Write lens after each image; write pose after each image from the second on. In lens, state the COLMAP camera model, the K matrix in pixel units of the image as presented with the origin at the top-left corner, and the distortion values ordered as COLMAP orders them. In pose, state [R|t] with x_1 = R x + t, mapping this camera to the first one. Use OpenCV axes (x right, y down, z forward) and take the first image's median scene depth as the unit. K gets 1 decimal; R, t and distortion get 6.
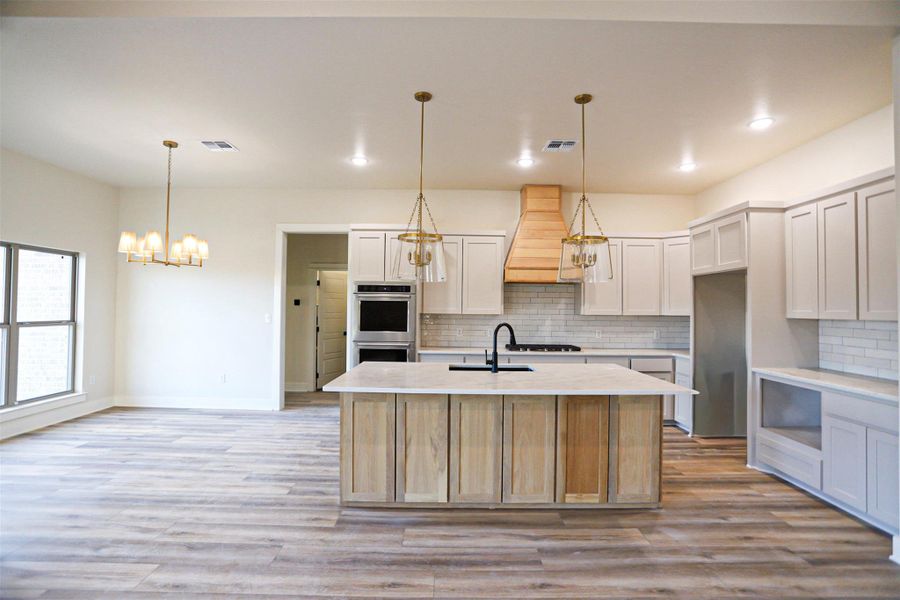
lens RADIAL K [[441.6, 0, 453.7], [0, 441.6, 297.5], [0, 0, 1]] dist [-0.048522, 0.012915]
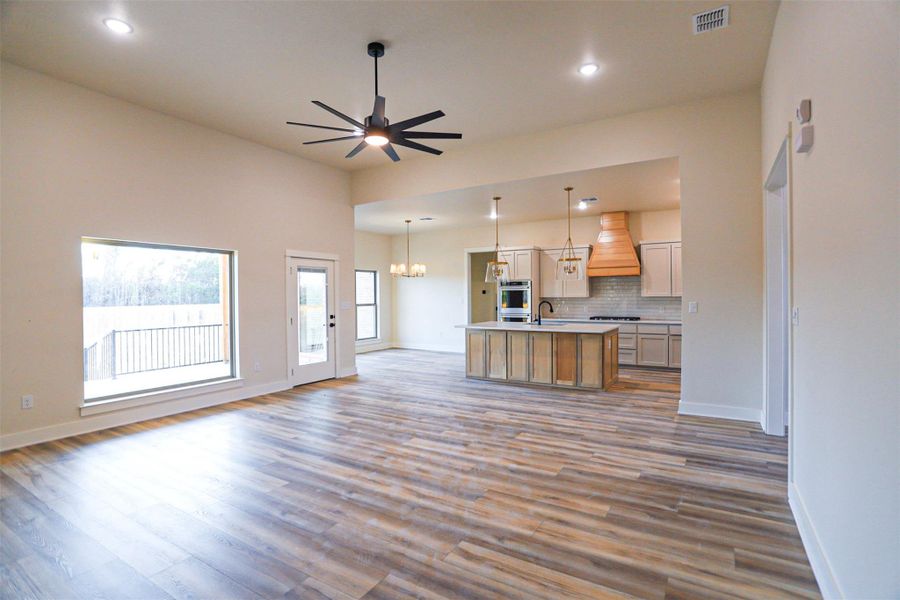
lens RADIAL K [[441.6, 0, 447.5], [0, 441.6, 294.9], [0, 0, 1]] dist [-0.048522, 0.012915]
pose [[0.847308, -0.018504, -0.530779, 0.633162], [0.030523, 0.999438, 0.013882, -0.008708], [0.530224, -0.027963, 0.847396, -0.729725]]
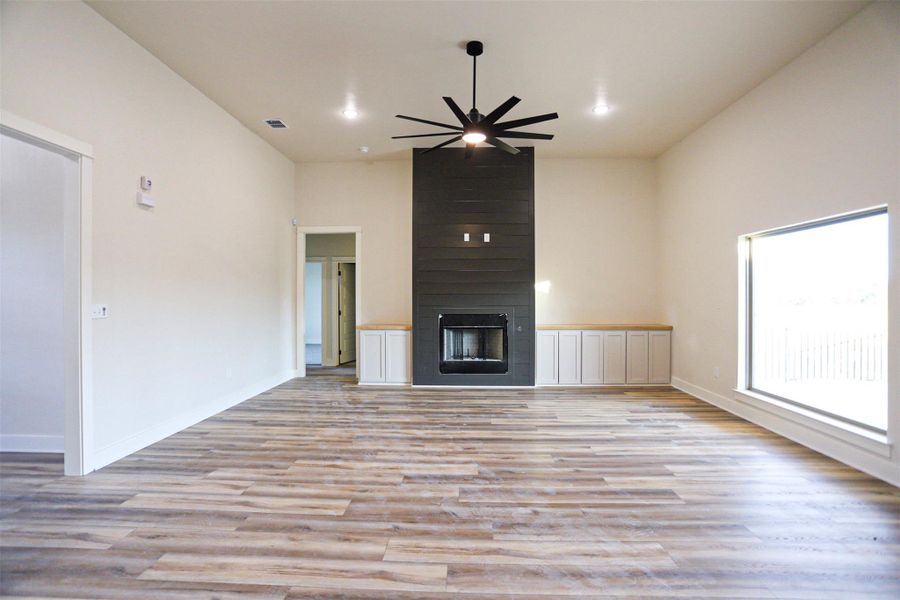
lens RADIAL K [[441.6, 0, 451.0], [0, 441.6, 297.6], [0, 0, 1]] dist [-0.048522, 0.012915]
pose [[-0.998958, -0.007582, 0.044995, 0.087698], [-0.008677, 0.999669, -0.024206, 0.031996], [-0.044796, -0.024571, -0.998694, 0.743699]]
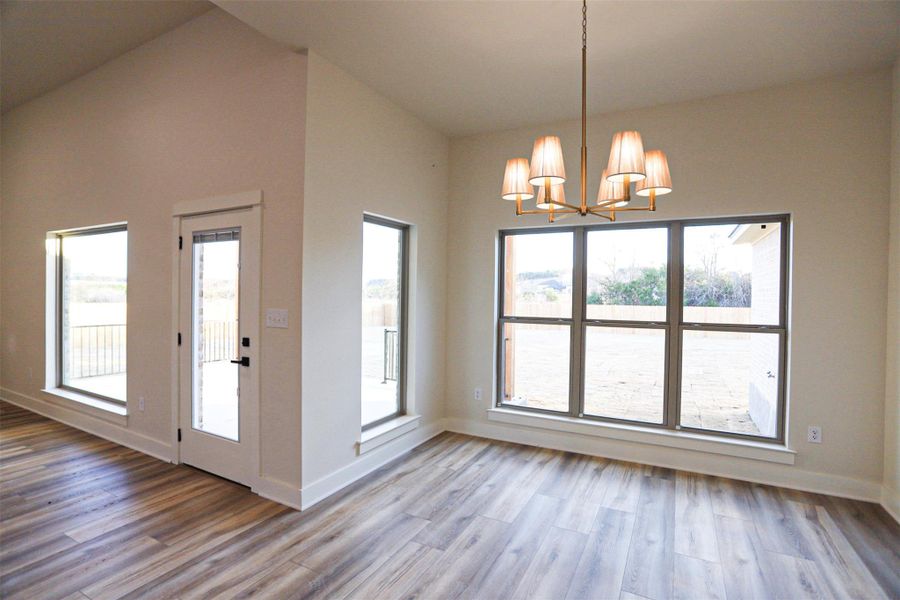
lens RADIAL K [[441.6, 0, 451.3], [0, 441.6, 300.5], [0, 0, 1]] dist [-0.048522, 0.012915]
pose [[-0.469698, -0.006831, -0.882801, -0.142983], [0.003289, 0.999950, -0.009488, 0.024937], [0.882821, -0.007360, -0.469652, 1.015506]]
